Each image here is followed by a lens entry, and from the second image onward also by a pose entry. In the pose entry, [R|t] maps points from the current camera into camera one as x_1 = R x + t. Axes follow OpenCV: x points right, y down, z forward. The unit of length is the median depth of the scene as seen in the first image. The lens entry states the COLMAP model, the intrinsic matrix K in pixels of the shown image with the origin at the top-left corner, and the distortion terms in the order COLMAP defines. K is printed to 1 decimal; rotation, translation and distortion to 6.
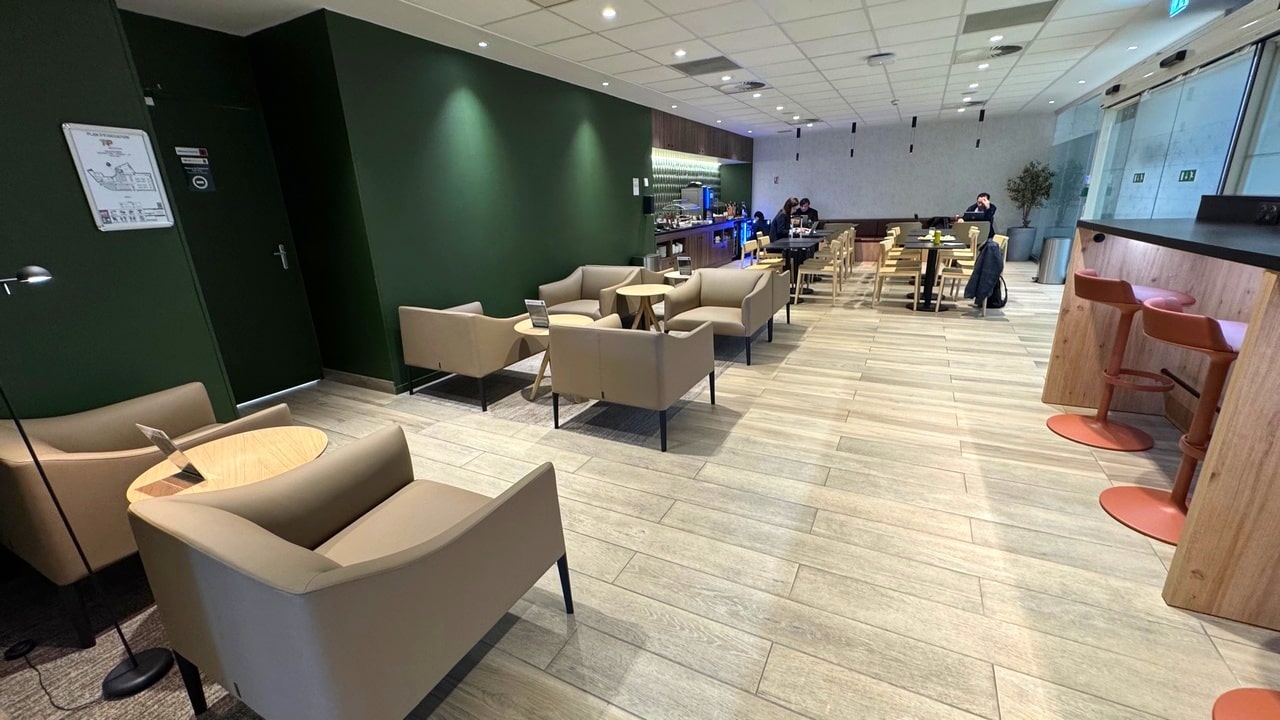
lens RADIAL K [[507.2, 0, 640.3], [0, 507.2, 358.8], [0, 0, 1]] dist [-0.009741, -0.000352]
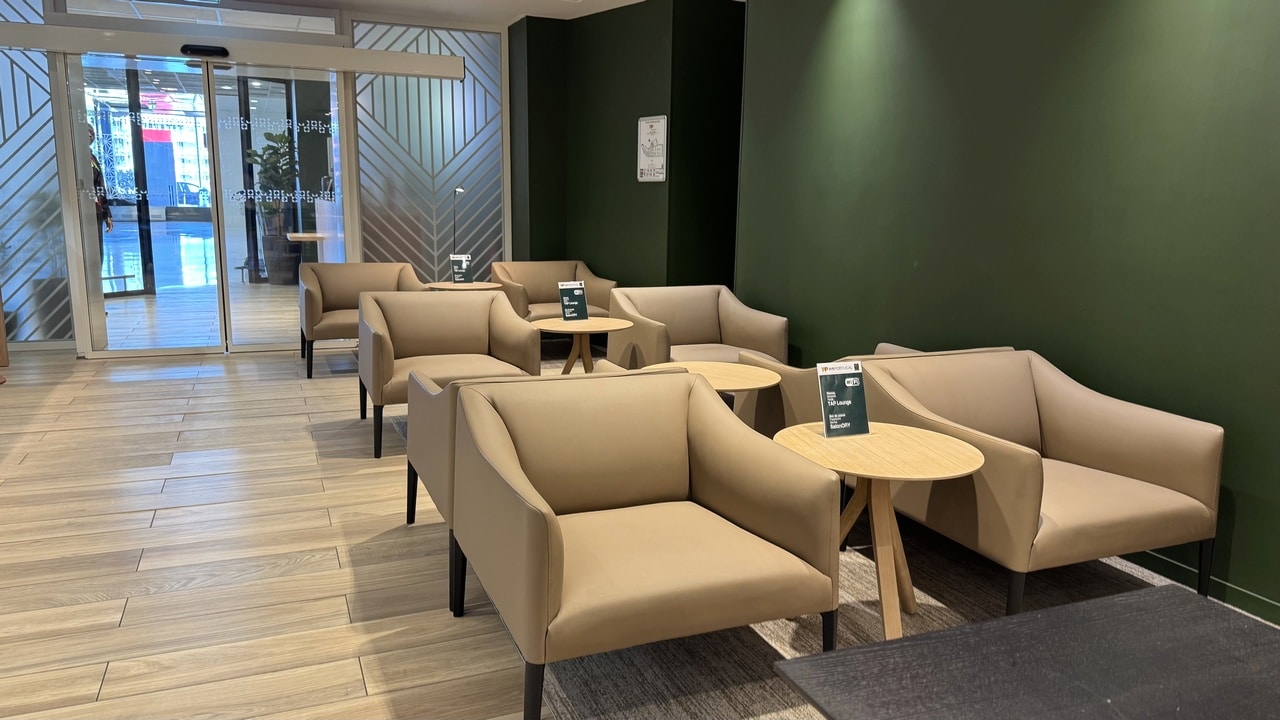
lens RADIAL K [[892.2, 0, 642.1], [0, 892.2, 355.2], [0, 0, 1]] dist [0.044255, -0.039033]
pose [[-0.632340, 0.167085, -0.756458, 0.712038], [-0.217000, 0.899171, 0.380003, -0.503239], [0.743678, 0.404443, -0.532325, 1.641472]]
